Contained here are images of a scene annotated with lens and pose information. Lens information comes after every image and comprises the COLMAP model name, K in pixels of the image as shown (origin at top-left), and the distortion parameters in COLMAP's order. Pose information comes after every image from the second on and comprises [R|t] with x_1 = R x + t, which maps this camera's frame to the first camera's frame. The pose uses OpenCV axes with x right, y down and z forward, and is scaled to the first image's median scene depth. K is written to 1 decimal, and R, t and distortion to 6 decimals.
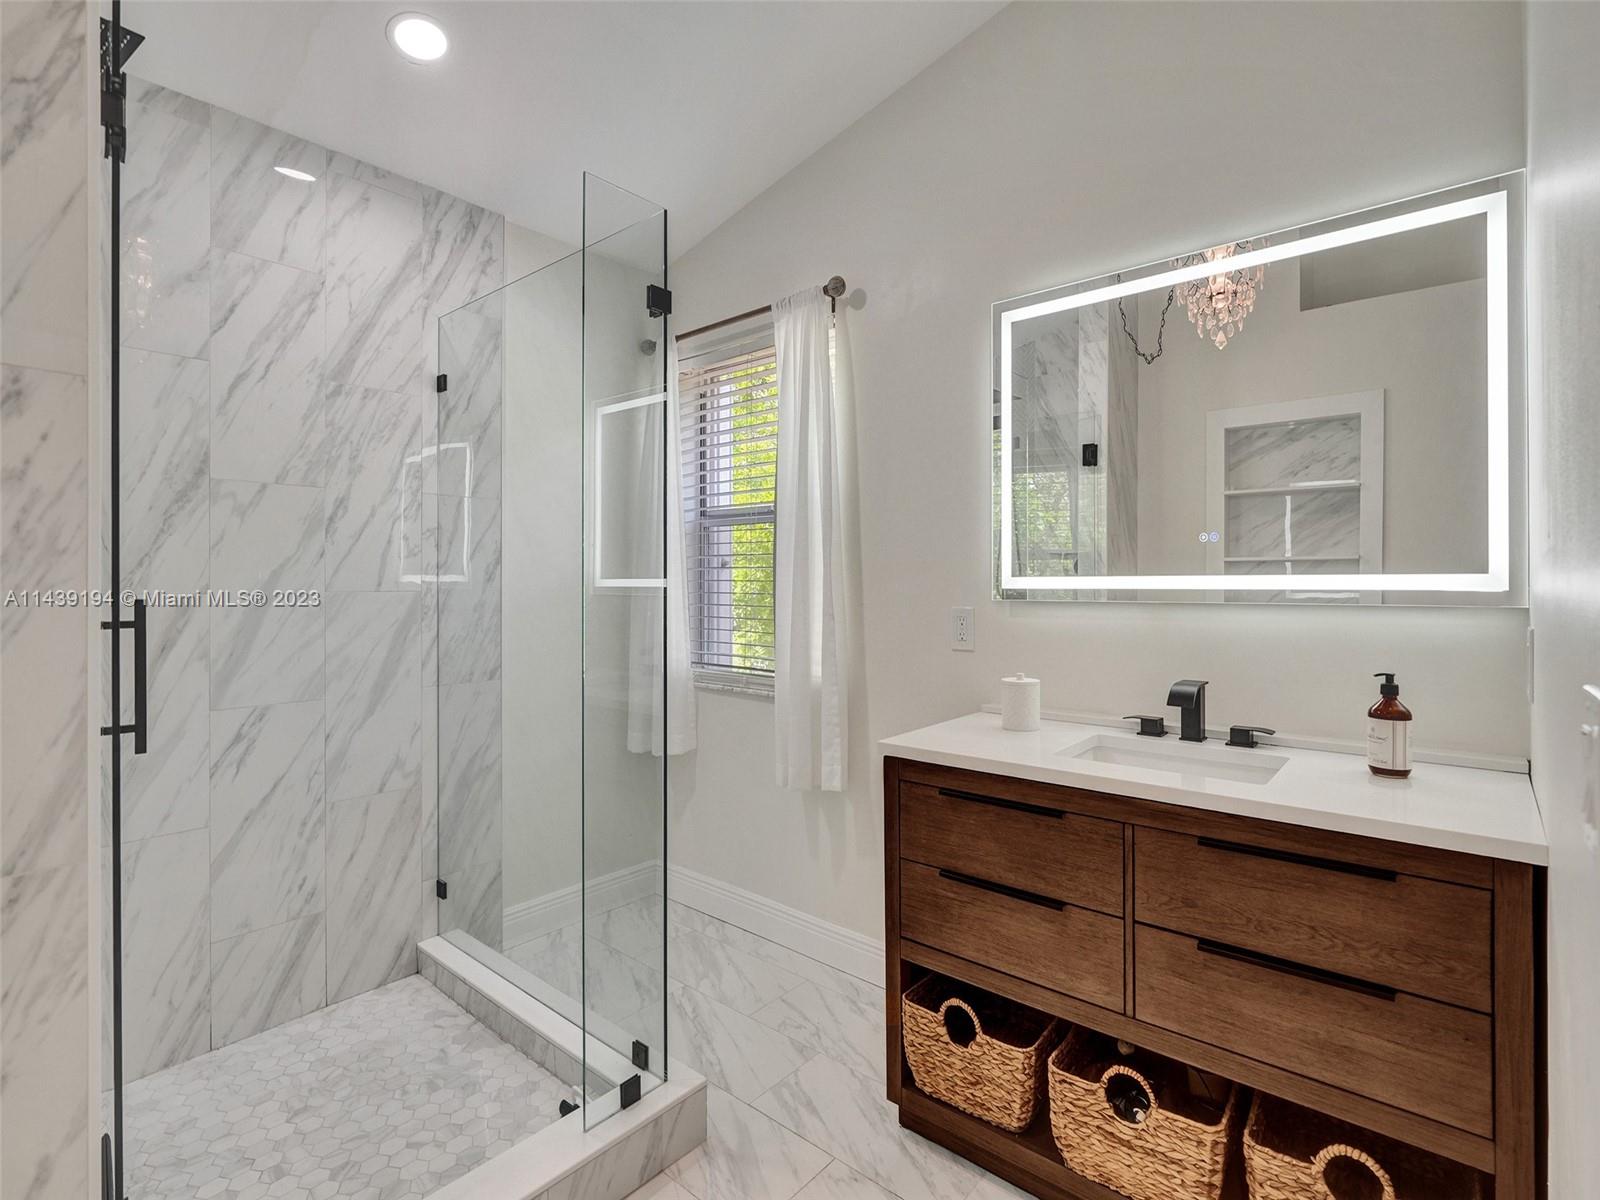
lens RADIAL K [[802.2, 0, 869.7], [0, 802.2, 586.9], [0, 0, 1]] dist [-0.026833, 0.014036]
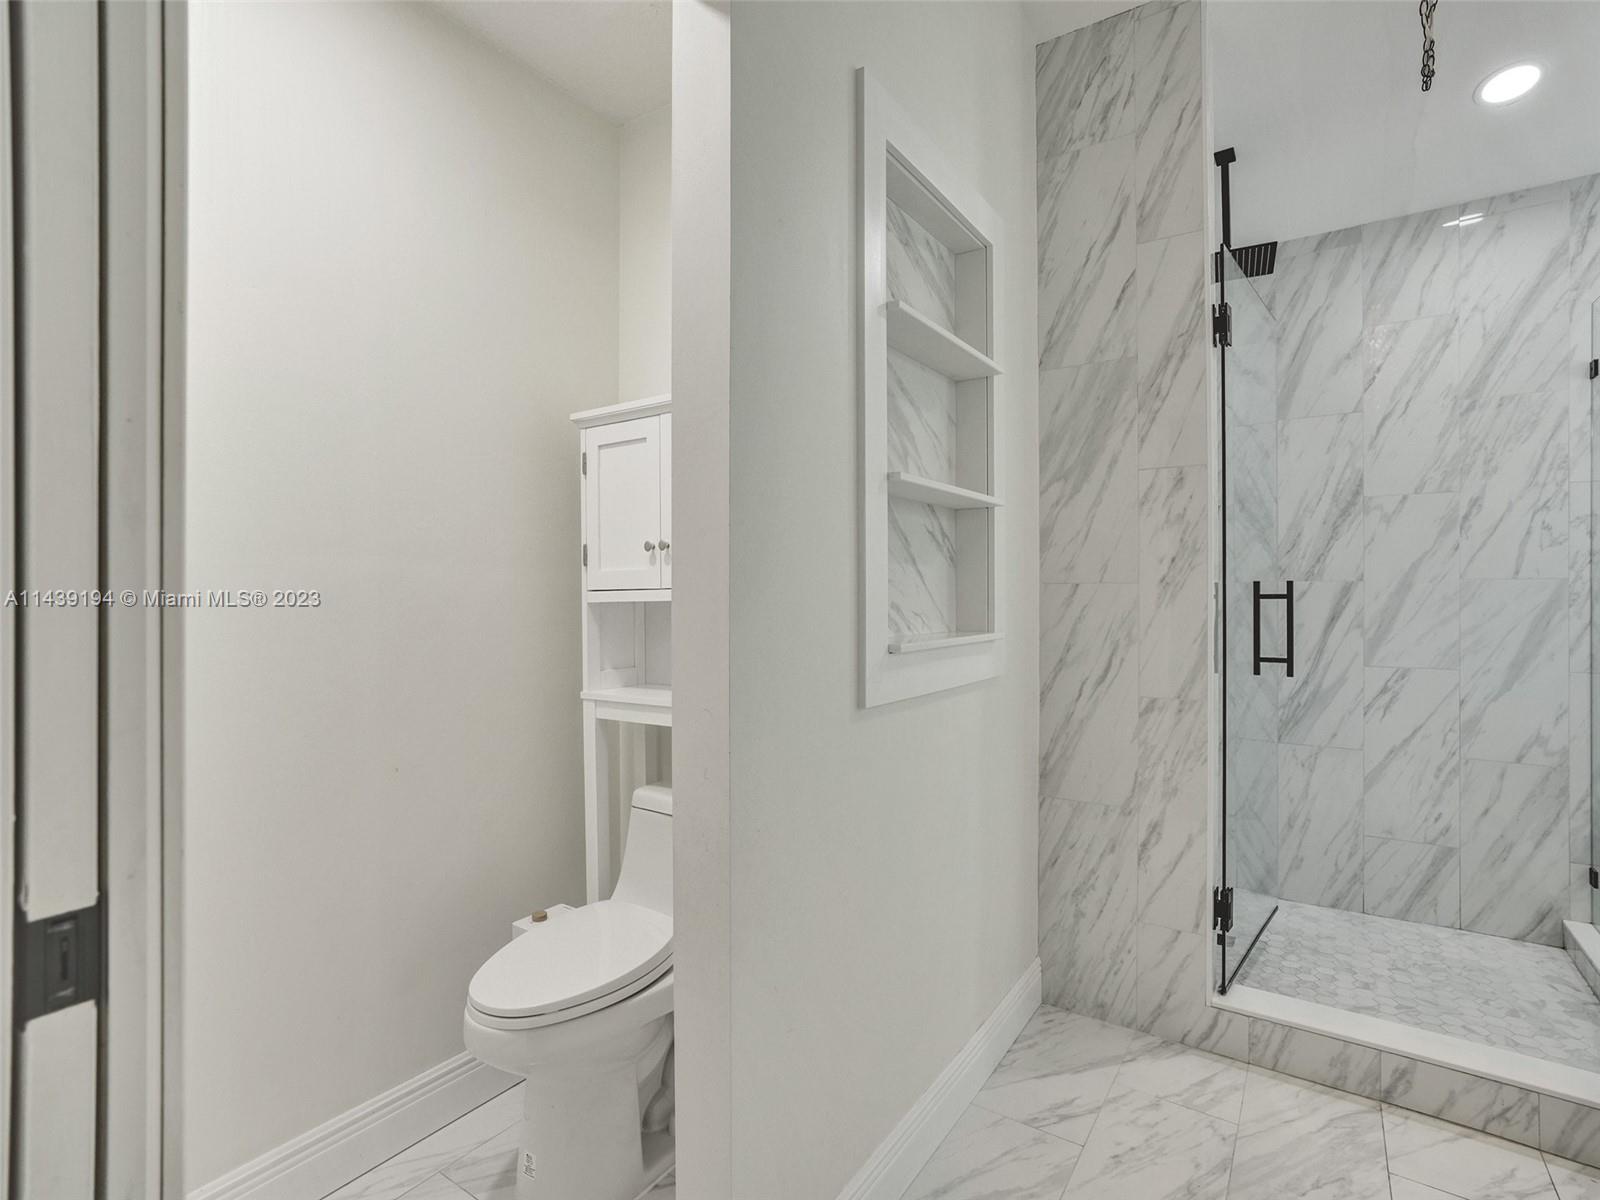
lens RADIAL K [[802.2, 0, 805.7], [0, 802.2, 597.0], [0, 0, 1]] dist [-0.026833, 0.014036]
pose [[0.118389, 0.001992, -0.992965, 0.390439], [0.002028, 0.999995, 0.002248, 0.029407], [0.992965, -0.002280, 0.118385, -0.114946]]
